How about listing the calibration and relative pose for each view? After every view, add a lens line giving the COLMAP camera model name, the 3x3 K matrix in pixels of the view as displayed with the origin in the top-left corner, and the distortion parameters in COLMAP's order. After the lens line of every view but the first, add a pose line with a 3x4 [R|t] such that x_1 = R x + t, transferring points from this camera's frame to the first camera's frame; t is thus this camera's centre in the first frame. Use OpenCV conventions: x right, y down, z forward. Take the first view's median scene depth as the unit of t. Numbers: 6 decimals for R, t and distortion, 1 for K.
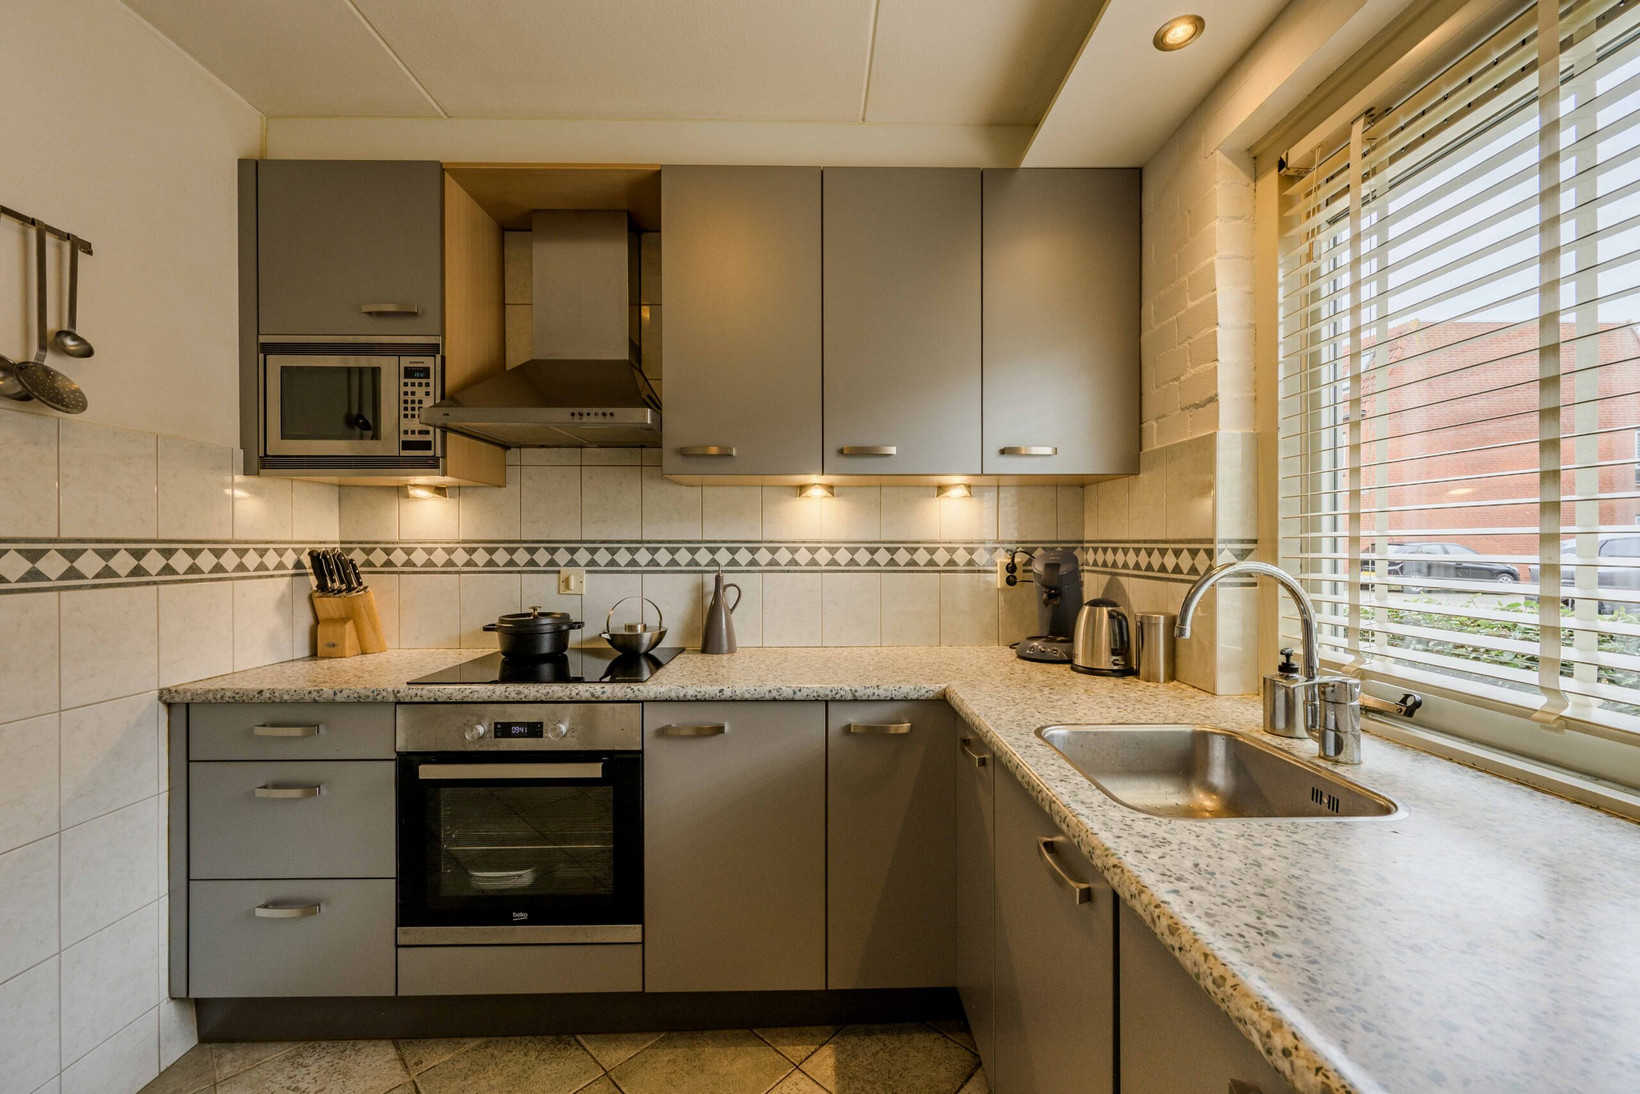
lens RADIAL K [[643.0, 0, 820.0], [0, 643.0, 547.0], [0, 0, 1]] dist [0.000949, -0.000021]
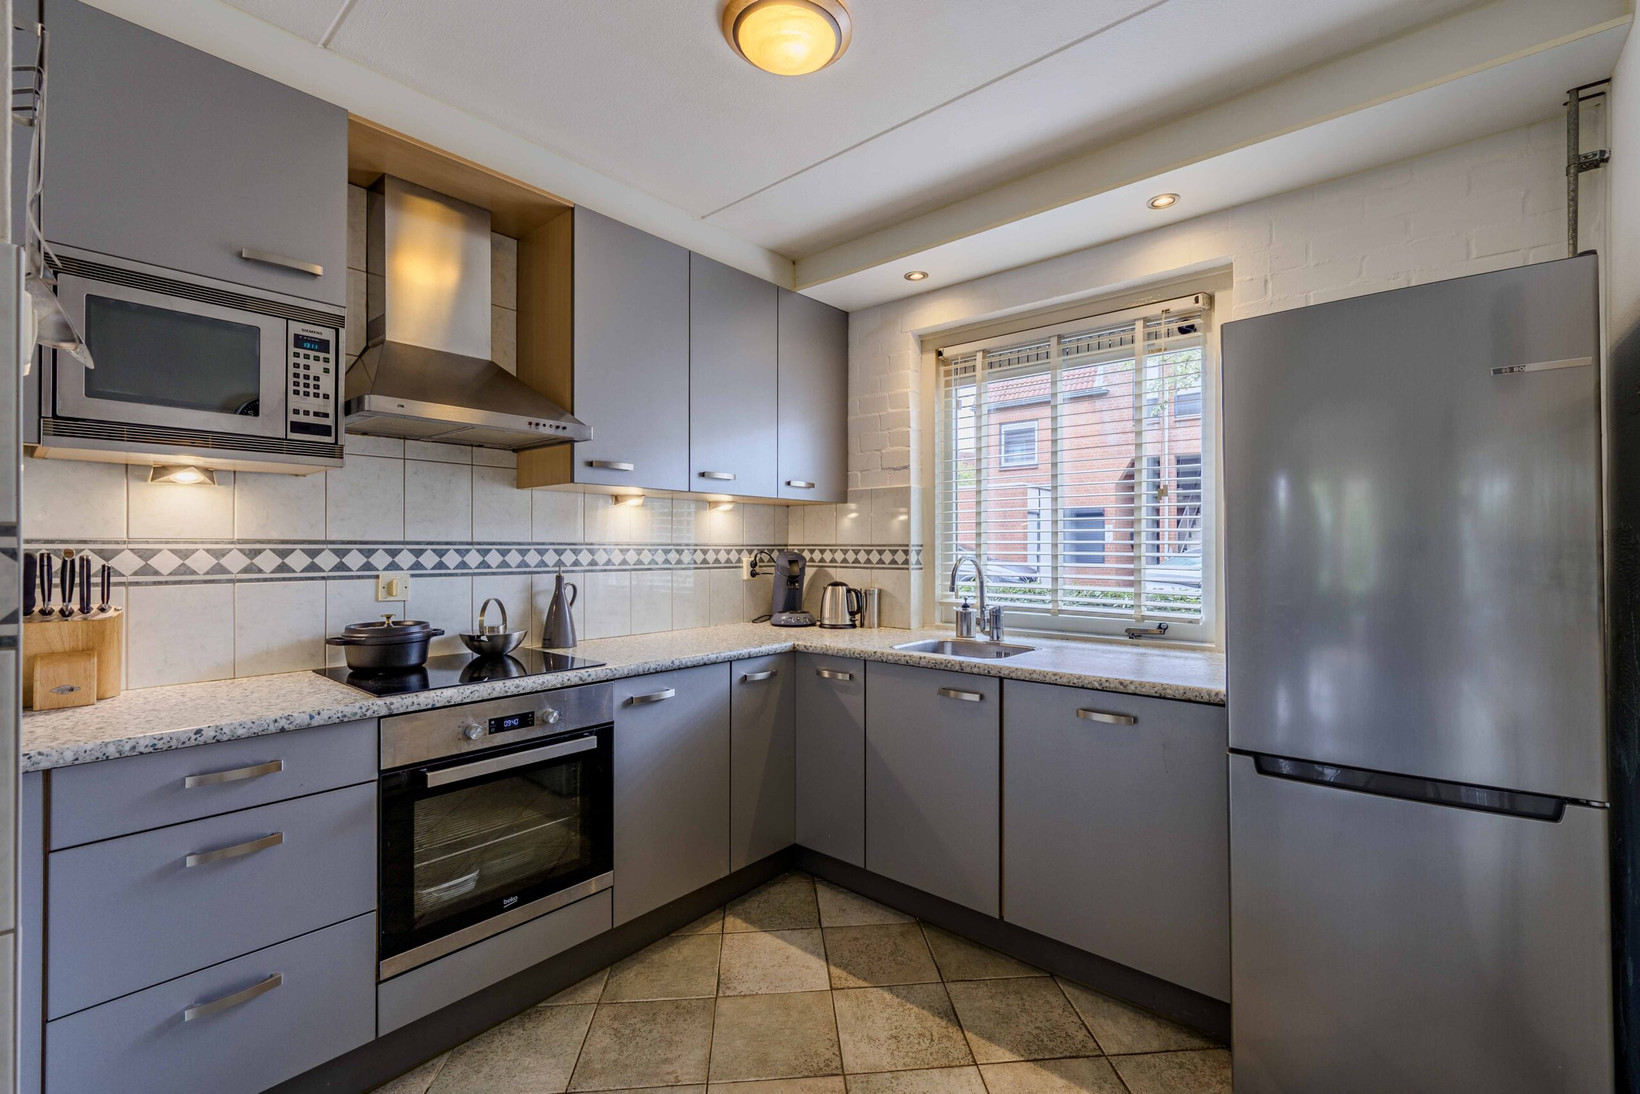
lens RADIAL K [[703.4, 0, 820.0], [0, 703.4, 547.0], [0, 0, 1]] dist [0.002675, 0.000165]
pose [[0.668663, 0.002562, 0.743561, -0.796827], [0.000934, 0.999990, -0.004285, 0.002864], [-0.743565, 0.003559, 0.668654, -0.114116]]
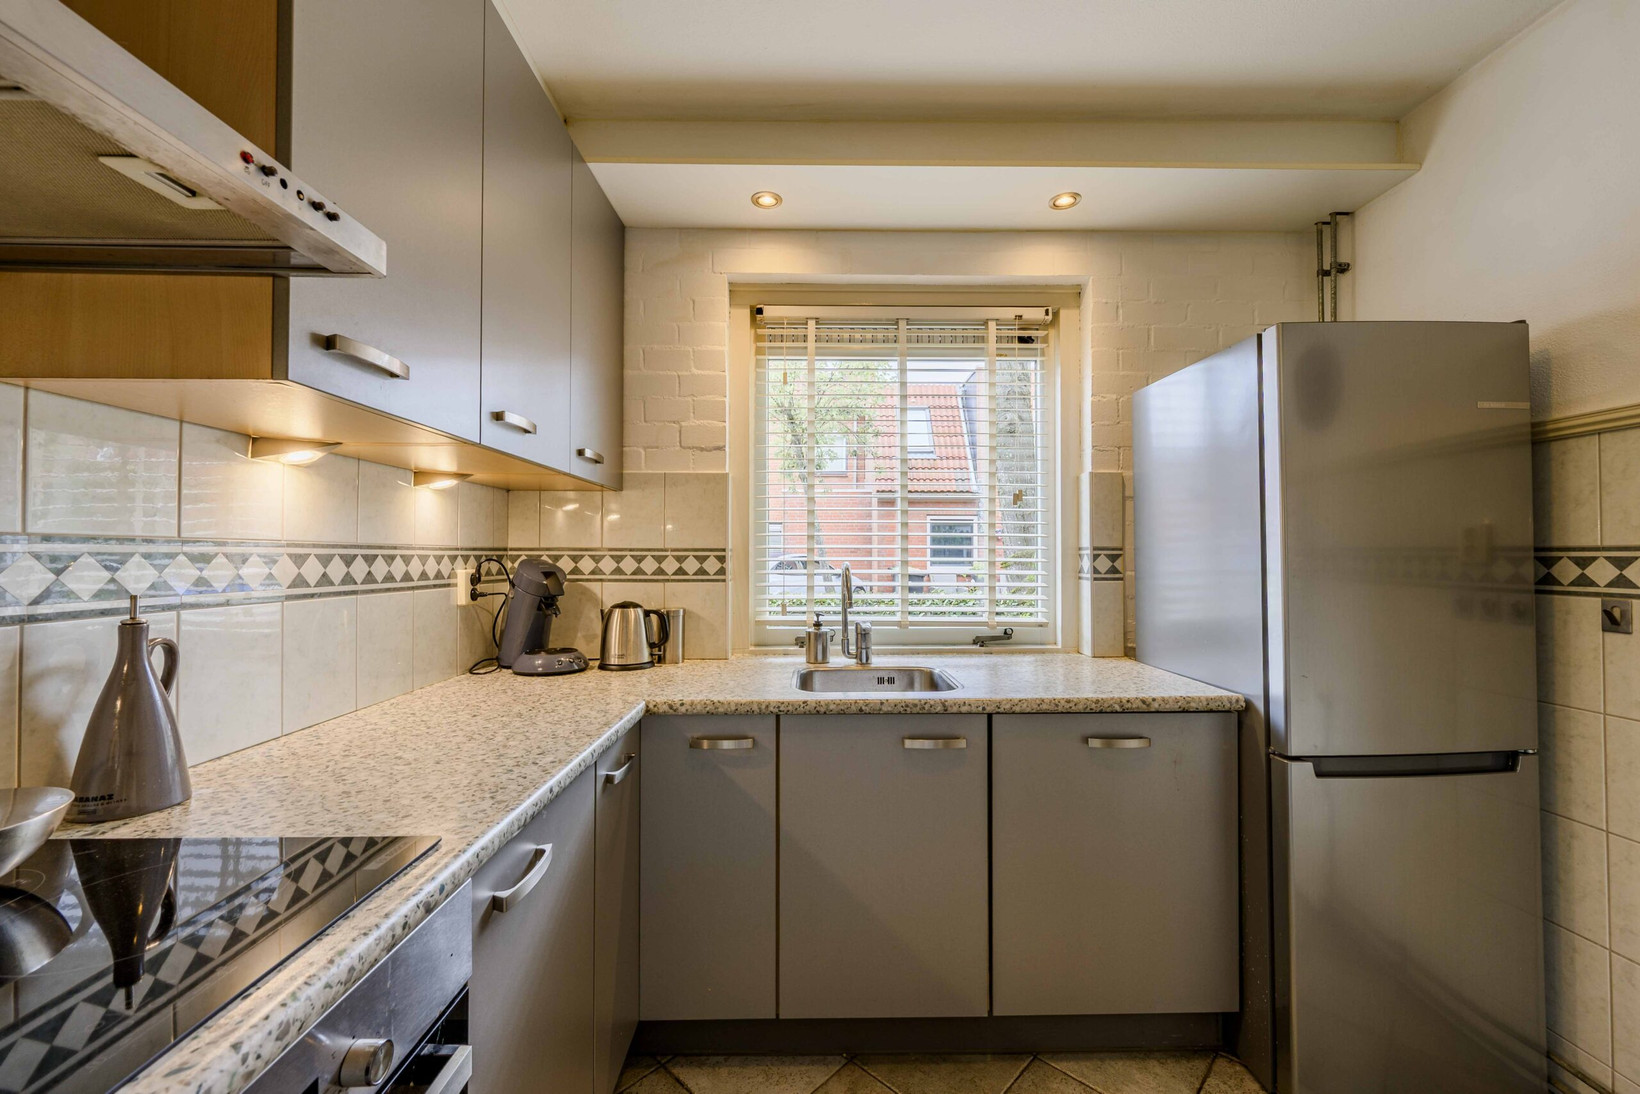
lens RADIAL K [[653.2, 0, 820.0], [0, 653.2, 547.0], [0, 0, 1]] dist [-0.000323, -0.000037]
pose [[0.007869, 0.014810, 0.999859, -0.620643], [0.003815, 0.999883, -0.014840, 0.004797], [-0.999962, 0.003931, 0.007812, 0.597551]]
